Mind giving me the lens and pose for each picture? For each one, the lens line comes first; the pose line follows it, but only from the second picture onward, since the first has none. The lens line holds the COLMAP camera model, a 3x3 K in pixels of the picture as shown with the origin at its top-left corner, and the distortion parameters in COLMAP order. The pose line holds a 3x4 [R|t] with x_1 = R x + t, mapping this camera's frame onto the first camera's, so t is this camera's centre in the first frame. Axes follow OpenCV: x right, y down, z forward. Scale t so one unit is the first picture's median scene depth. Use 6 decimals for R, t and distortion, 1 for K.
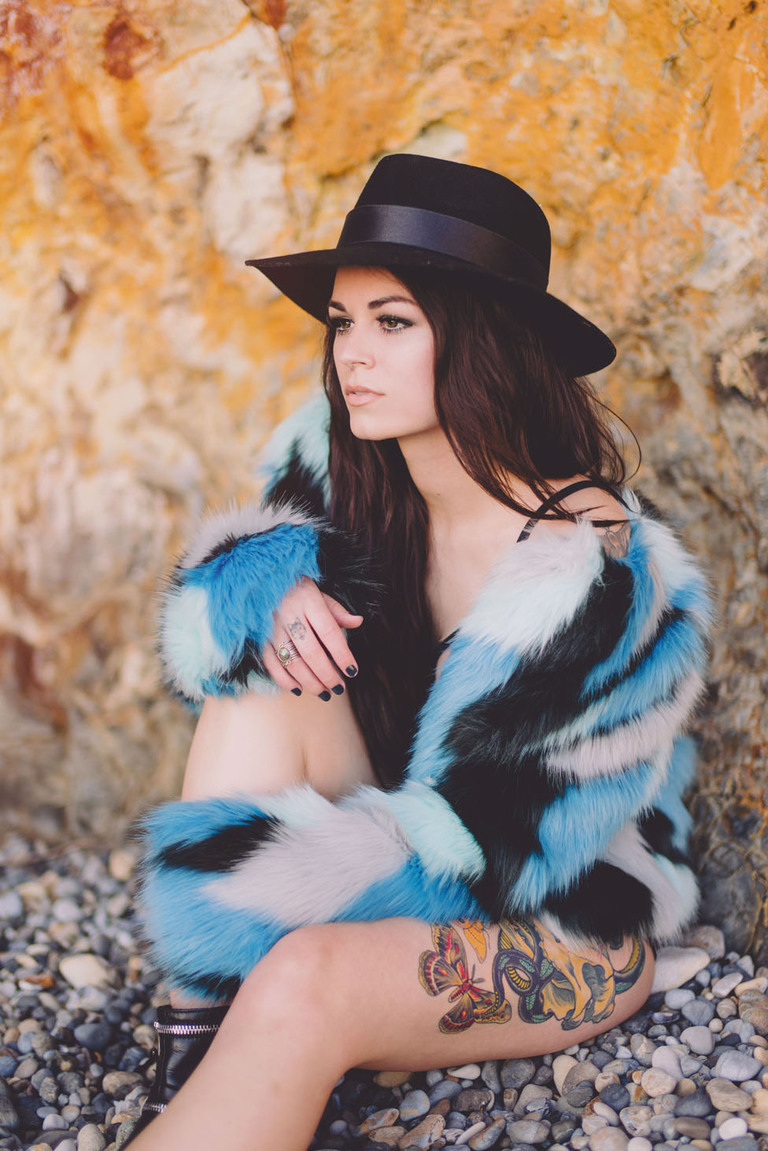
lens RADIAL K [[1530.0, 0, 384.0], [0, 1530.0, 575.5], [0, 0, 1]] dist [-0.172743, -0.003569]
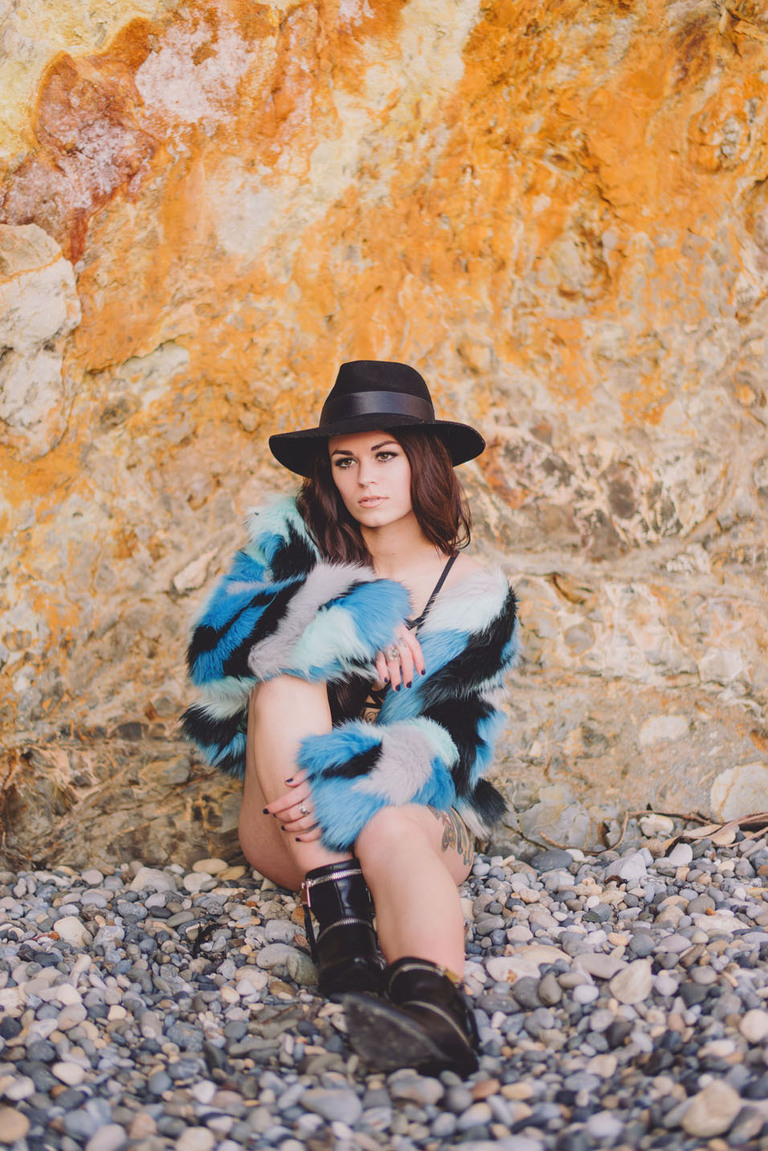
lens RADIAL K [[1530.0, 0, 384.0], [0, 1530.0, 575.5], [0, 0, 1]] dist [-0.172743, -0.003569]
pose [[0.790037, 0.016058, 0.612849, -0.724141], [0.081132, 0.988126, -0.130479, 0.136227], [-0.607667, 0.152805, 0.779353, -0.243446]]
